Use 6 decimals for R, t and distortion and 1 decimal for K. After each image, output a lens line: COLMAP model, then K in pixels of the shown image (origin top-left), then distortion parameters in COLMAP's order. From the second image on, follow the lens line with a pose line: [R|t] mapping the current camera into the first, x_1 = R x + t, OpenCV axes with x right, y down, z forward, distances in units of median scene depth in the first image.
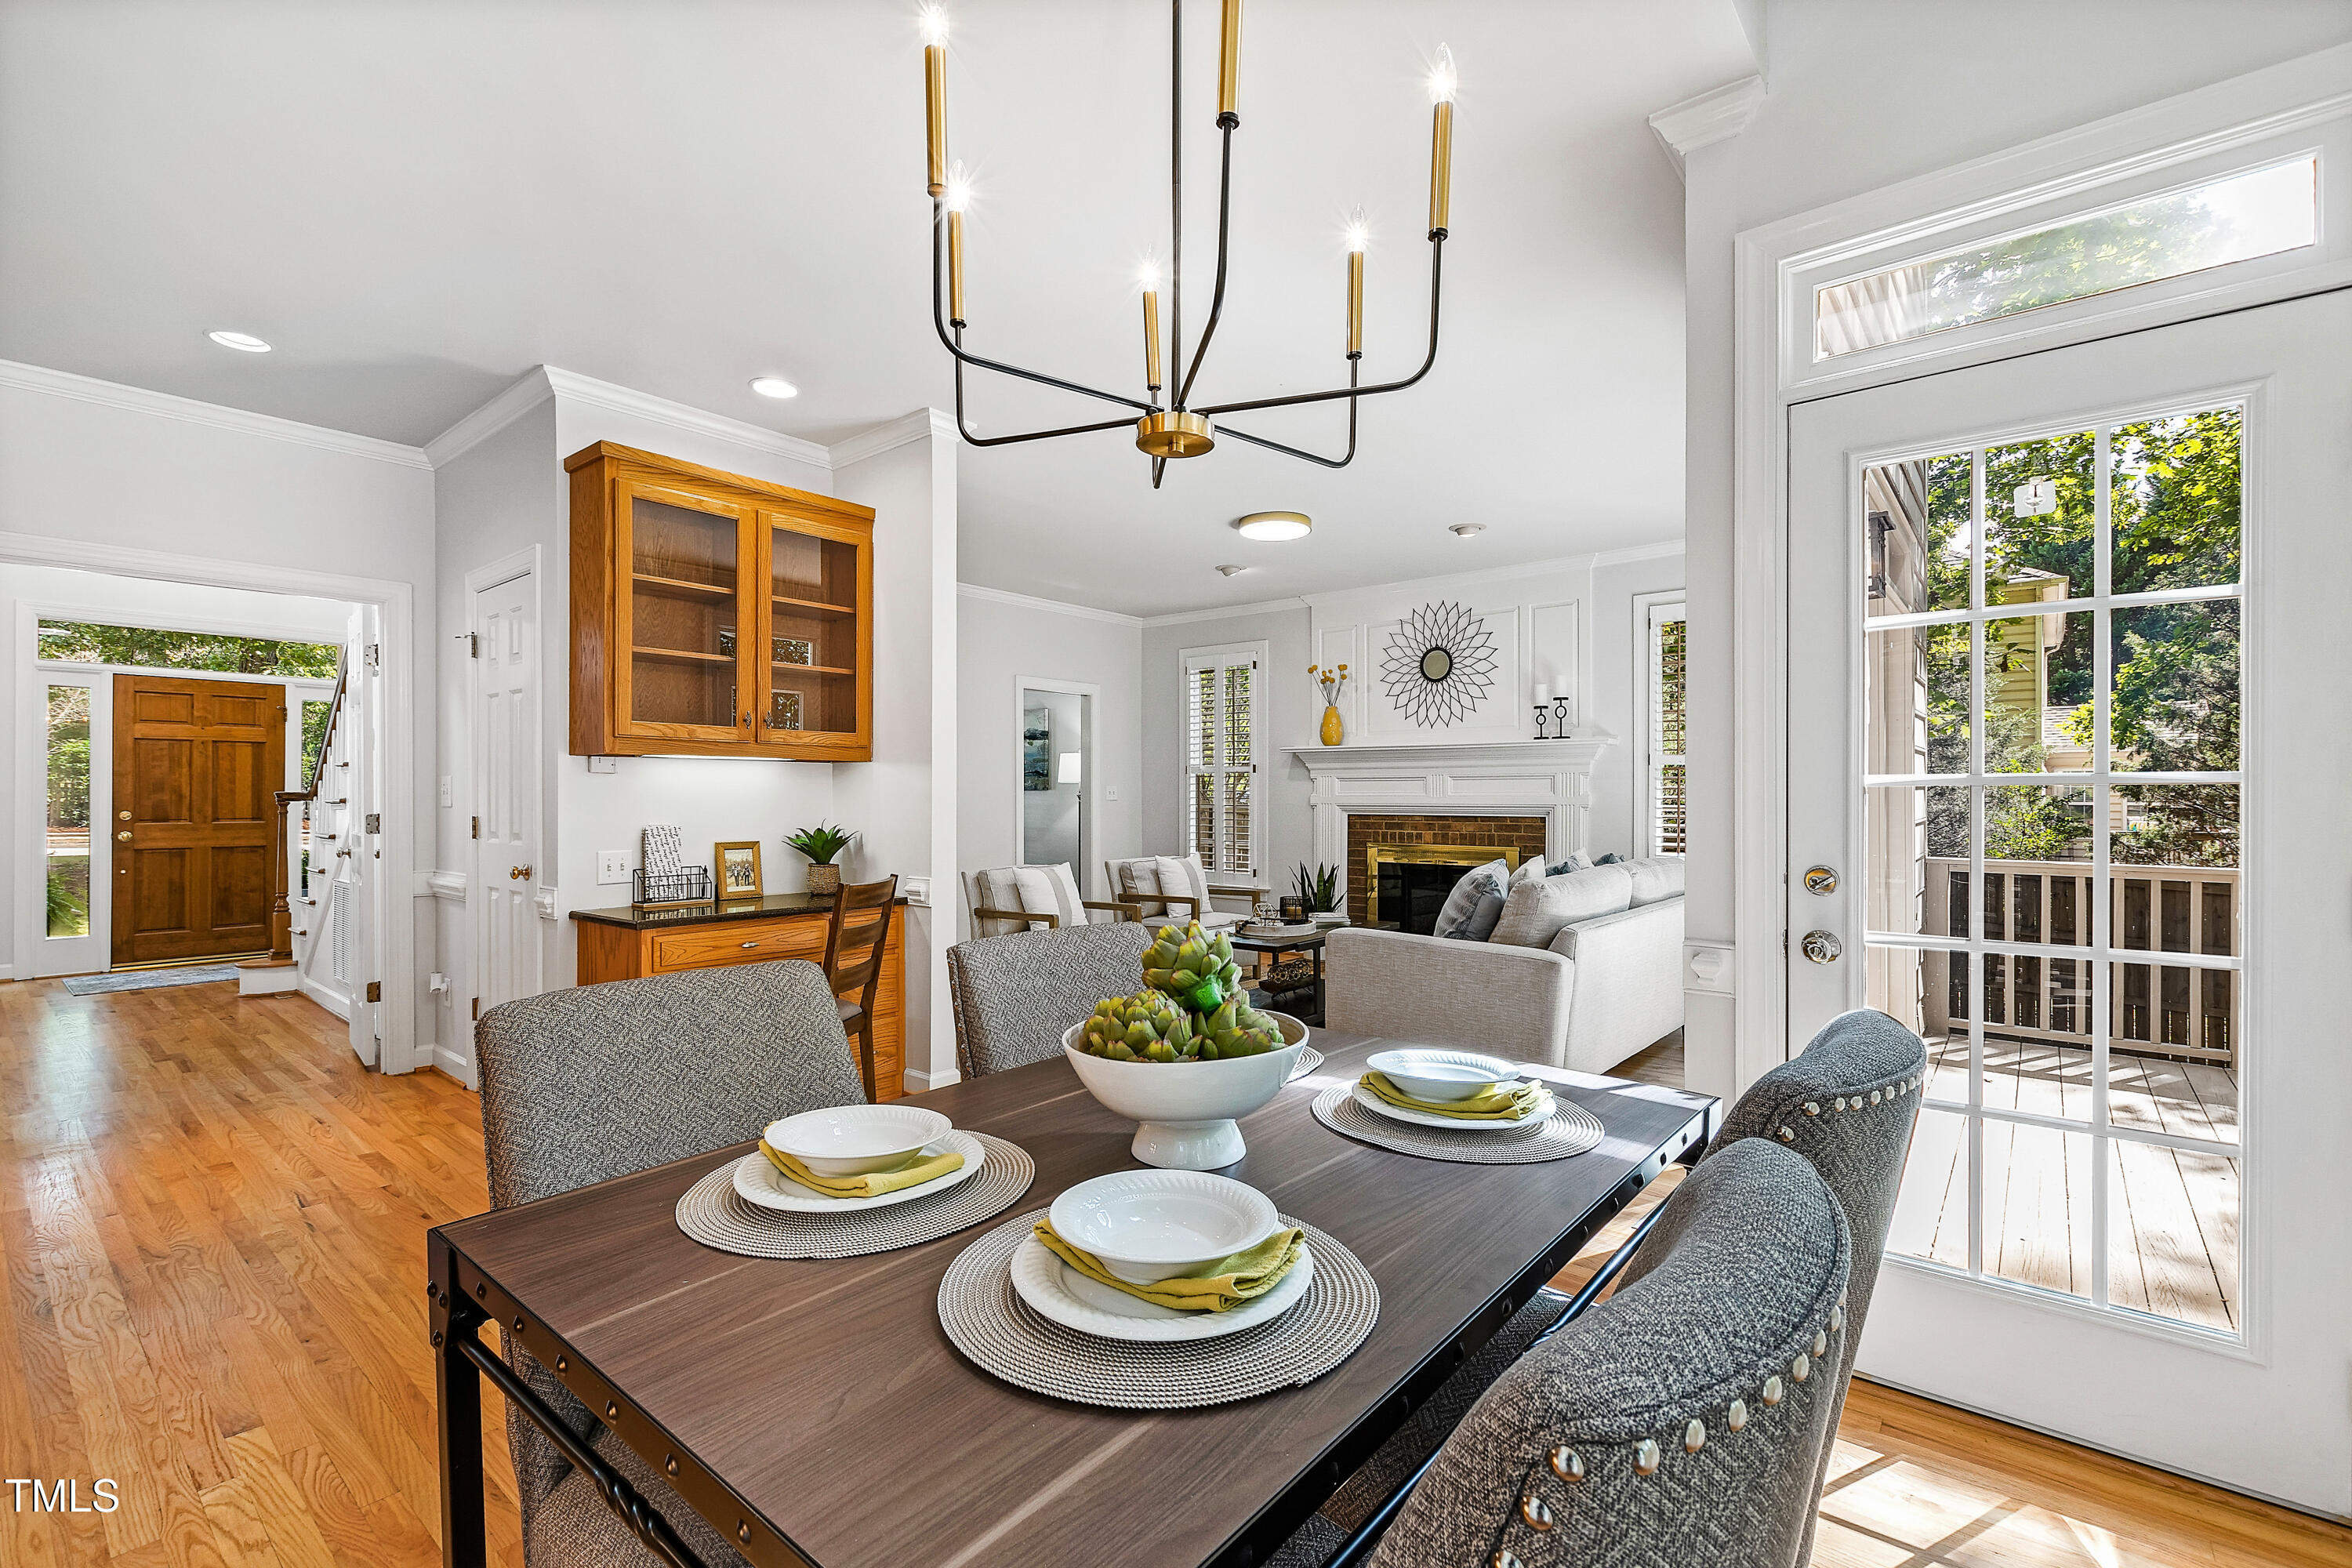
lens RADIAL K [[1026.0, 0, 1176.0], [0, 1026.0, 784.0], [0, 0, 1]] dist [-0.002265, -0.000234]
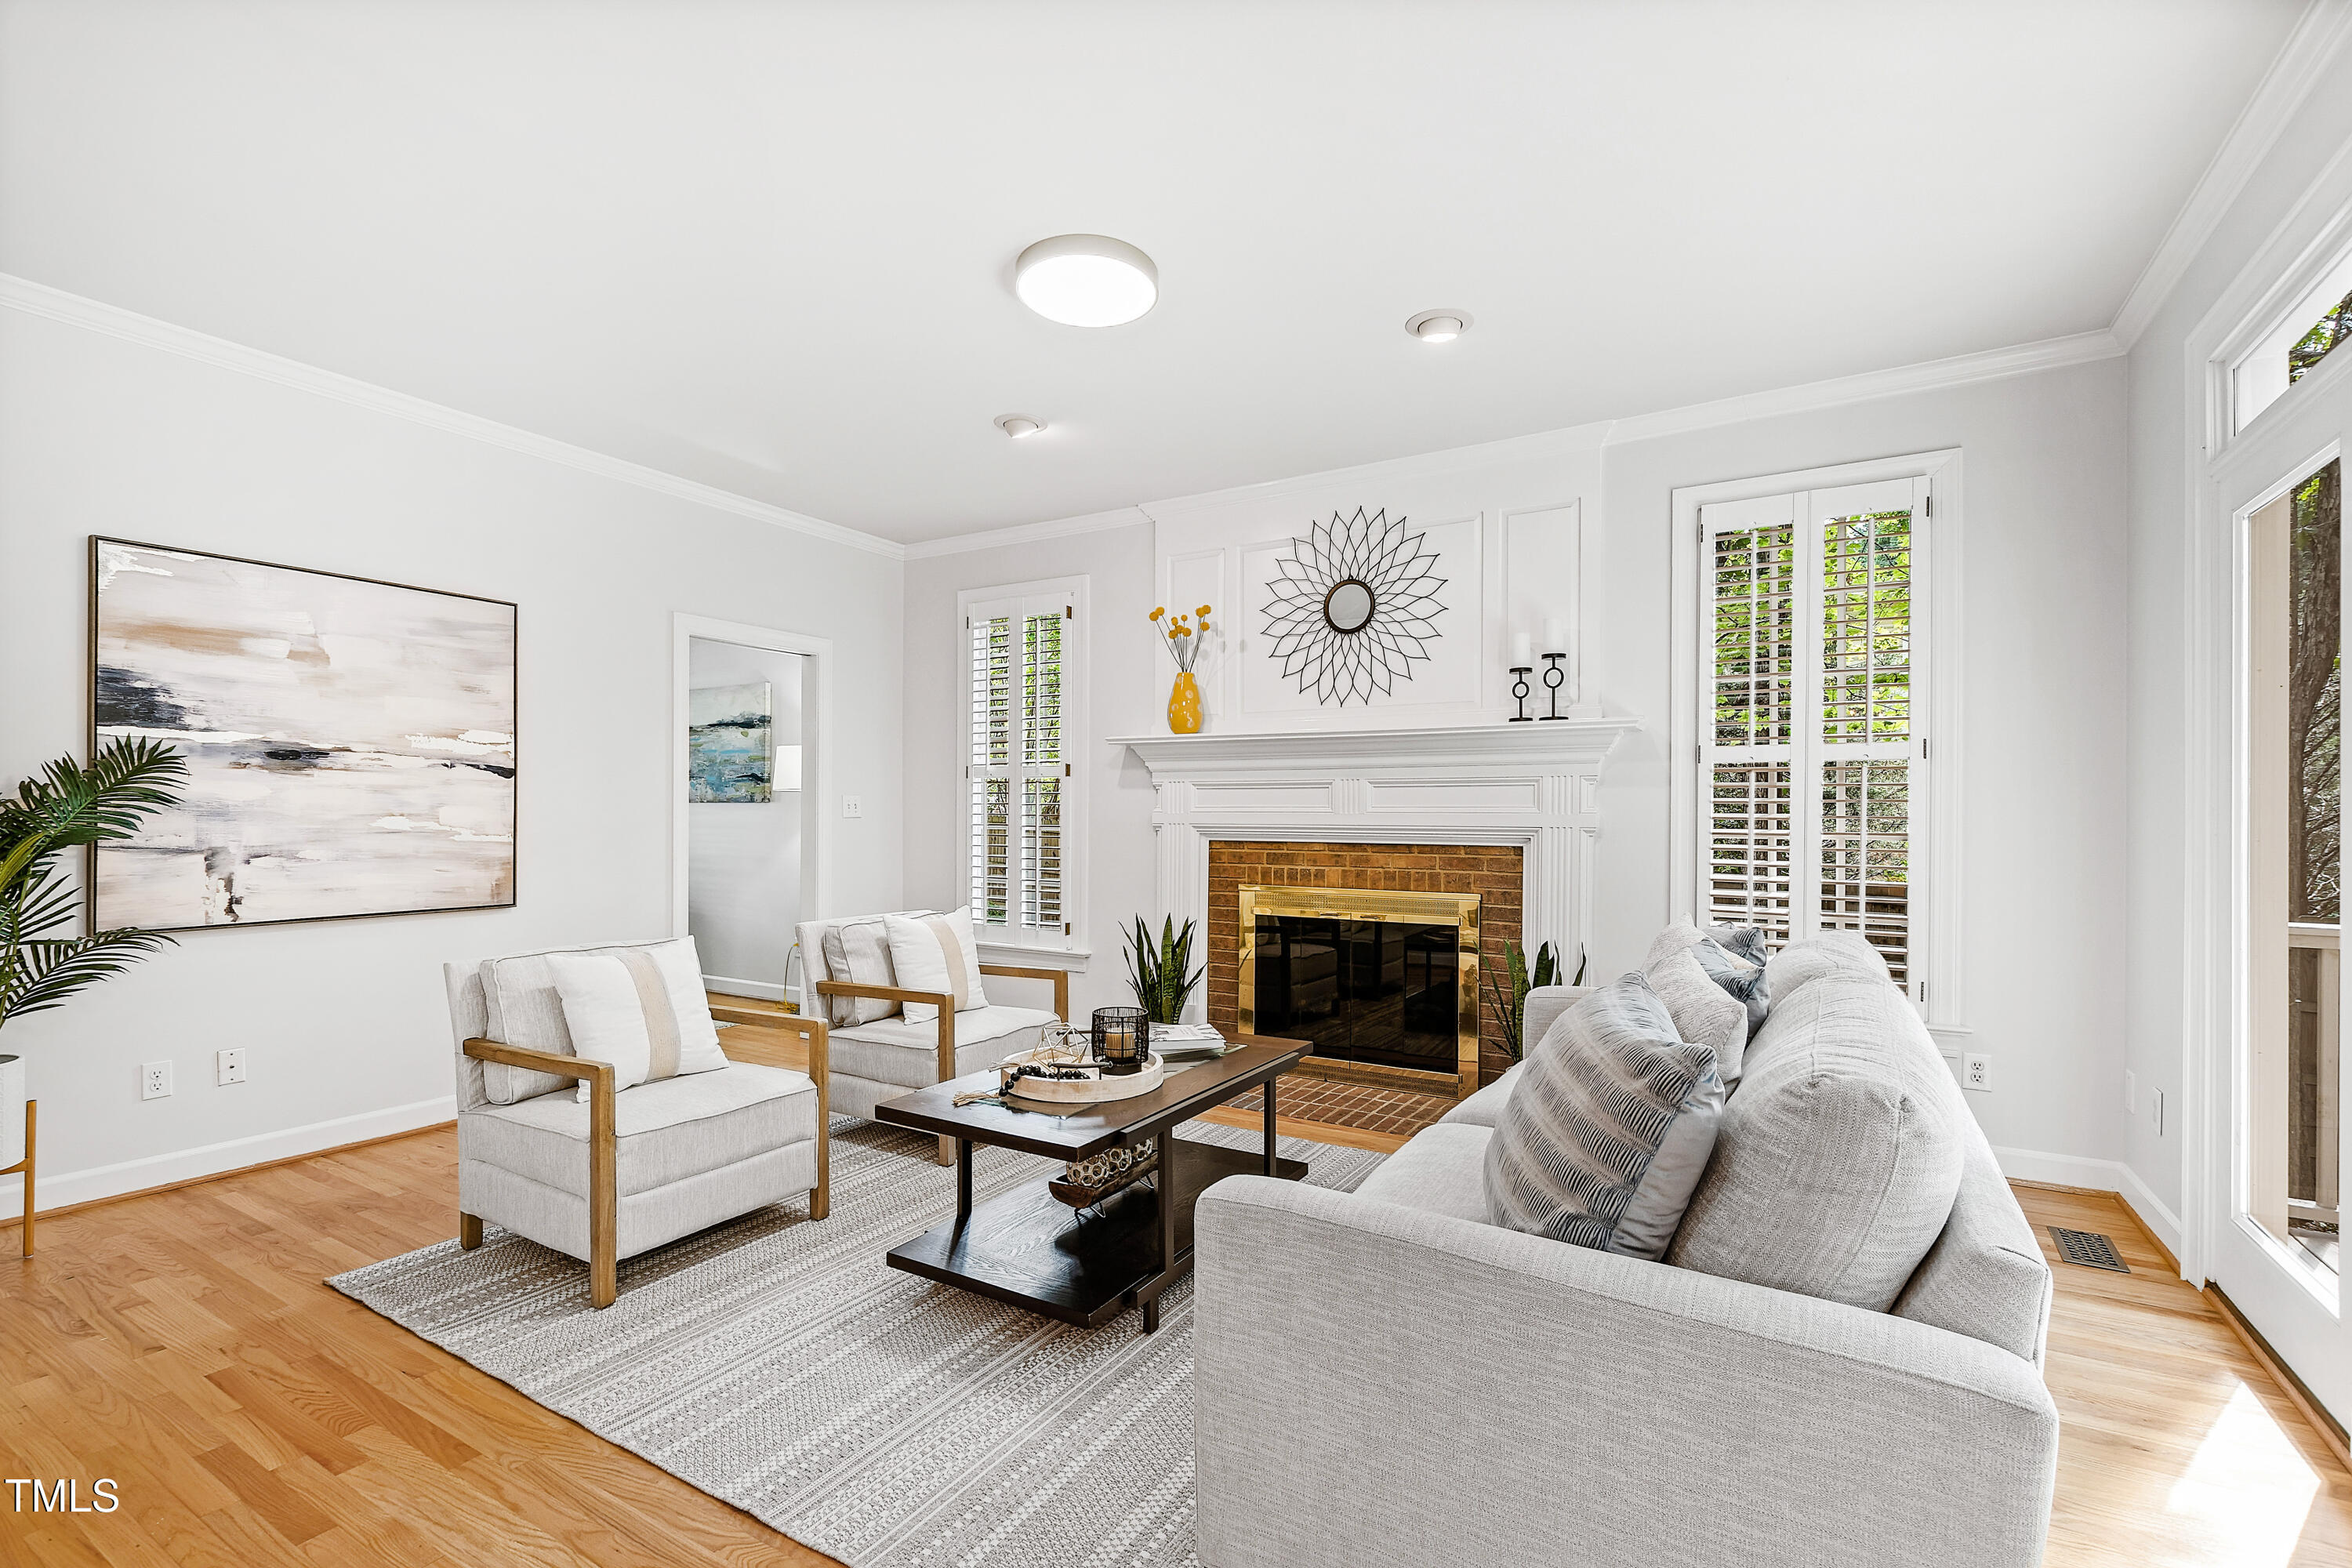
lens RADIAL K [[1054.5, 0, 1176.9], [0, 1054.5, 810.8], [0, 0, 1]] dist [0.000158, -0.000178]
pose [[0.988255, 0.004044, 0.152758, 0.047974], [-0.005652, 0.999933, 0.010096, 0.004536], [-0.152706, -0.010840, 0.988212, 0.366076]]
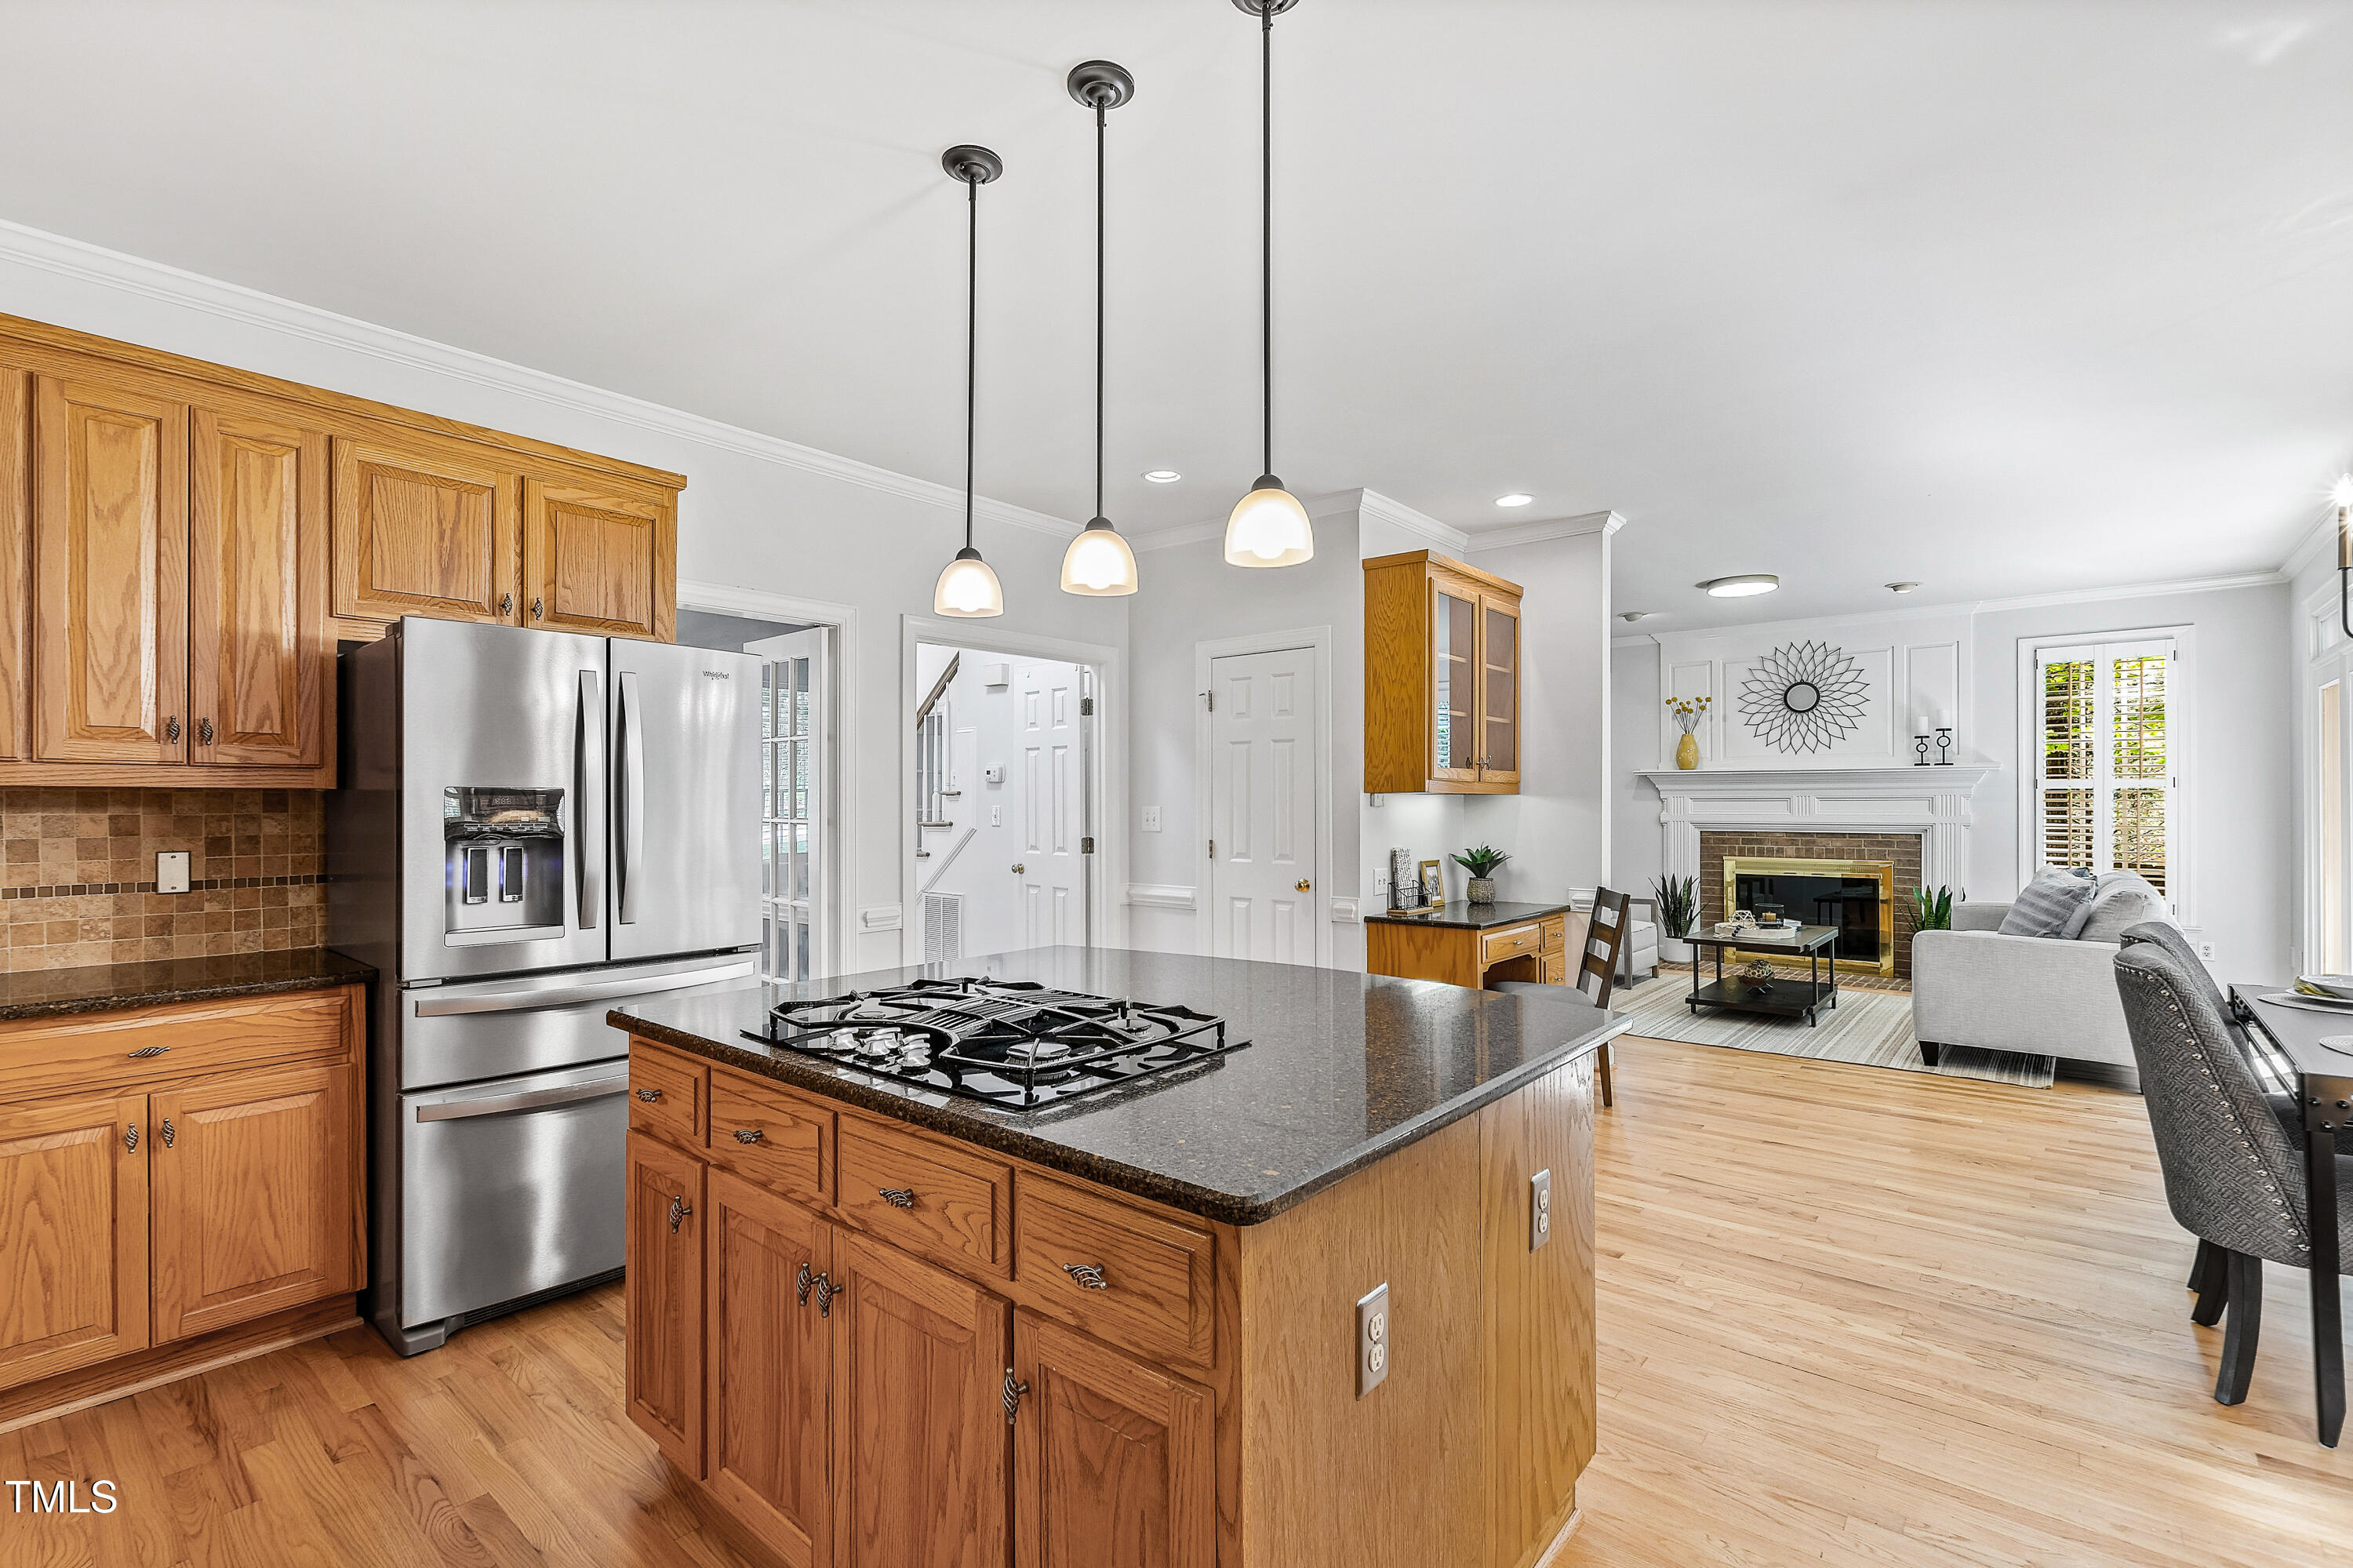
lens RADIAL K [[1050.7, 0, 1168.6], [0, 1050.7, 801.3], [0, 0, 1]] dist [0.004268, 0.000164]
pose [[0.999862, -0.002740, -0.016374, -0.416642], [0.002894, 0.999952, 0.009373, -0.015885], [0.016347, -0.009420, 0.999822, -0.159168]]
